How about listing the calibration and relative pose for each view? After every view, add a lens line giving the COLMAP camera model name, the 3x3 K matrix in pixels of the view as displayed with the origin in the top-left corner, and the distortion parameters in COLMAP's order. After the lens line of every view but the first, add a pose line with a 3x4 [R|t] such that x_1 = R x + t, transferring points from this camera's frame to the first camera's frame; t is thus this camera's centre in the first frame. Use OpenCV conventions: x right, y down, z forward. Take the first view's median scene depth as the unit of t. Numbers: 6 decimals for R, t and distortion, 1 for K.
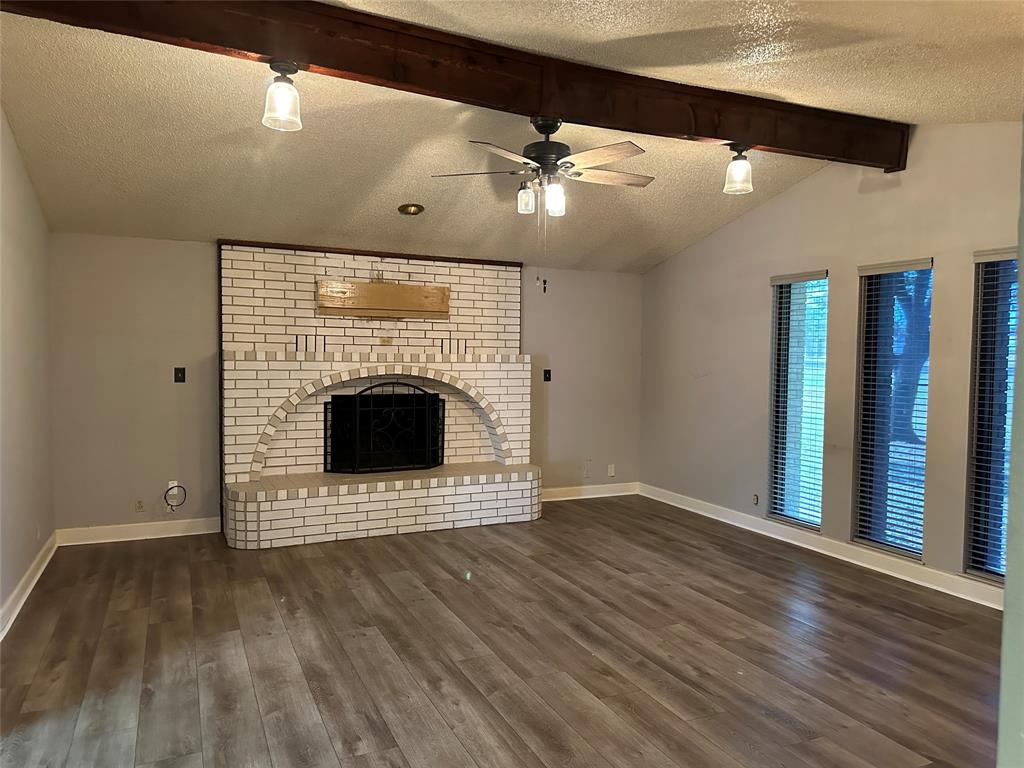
lens RADIAL K [[725.2, 0, 512.0], [0, 725.2, 381.4], [0, 0, 1]] dist [0.079284, -0.080578]
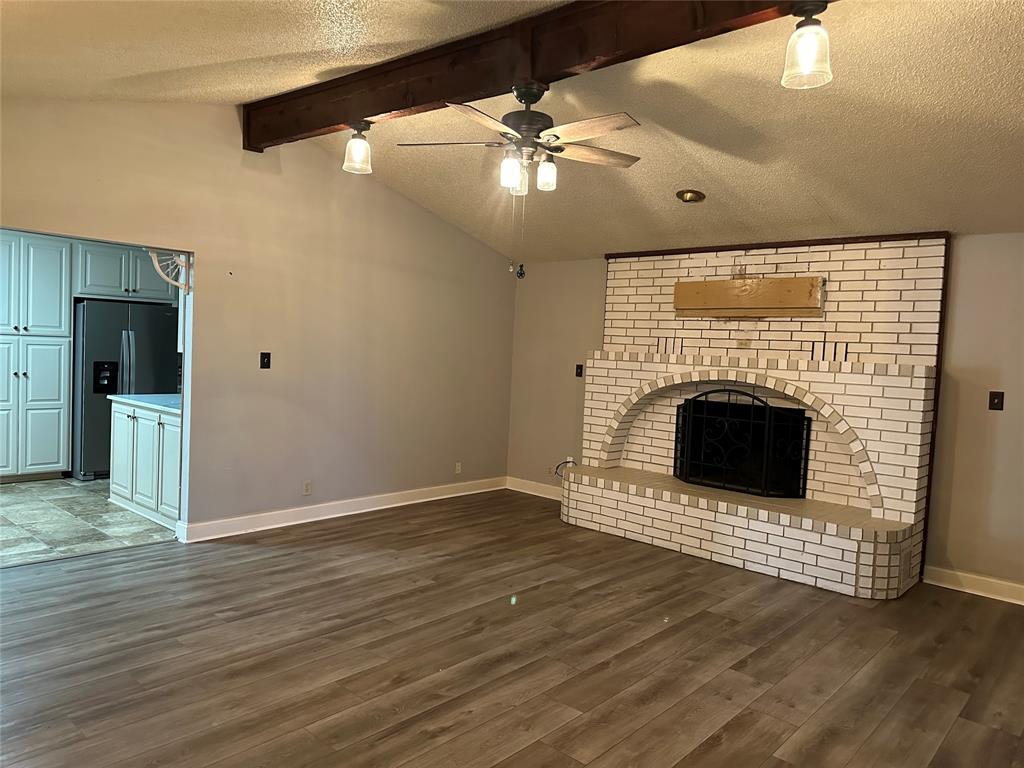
lens RADIAL K [[725.2, 0, 508.9], [0, 725.2, 382.4], [0, 0, 1]] dist [0.079284, -0.080578]
pose [[0.386175, 0.050332, -0.921051, 0.614062], [-0.077340, 0.996761, 0.022043, -0.006932], [0.919178, 0.062721, 0.388817, 0.445779]]
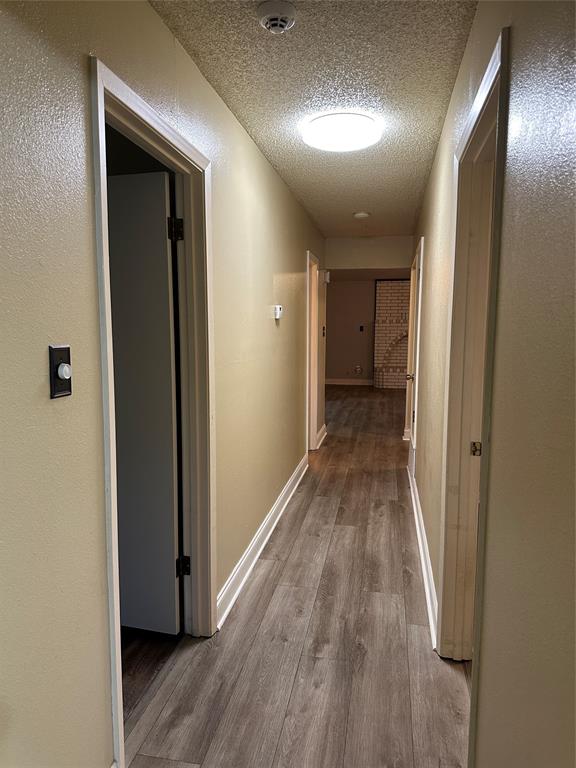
lens RADIAL K [[543.9, 0, 286.0], [0, 543.9, 386.0], [0, 0, 1]] dist [0.079284, -0.080578]
pose [[0.817811, 0.056617, -0.572695, 0.538167], [-0.017229, 0.997111, 0.073972, 0.062562], [0.575229, -0.050629, 0.816424, -0.914322]]
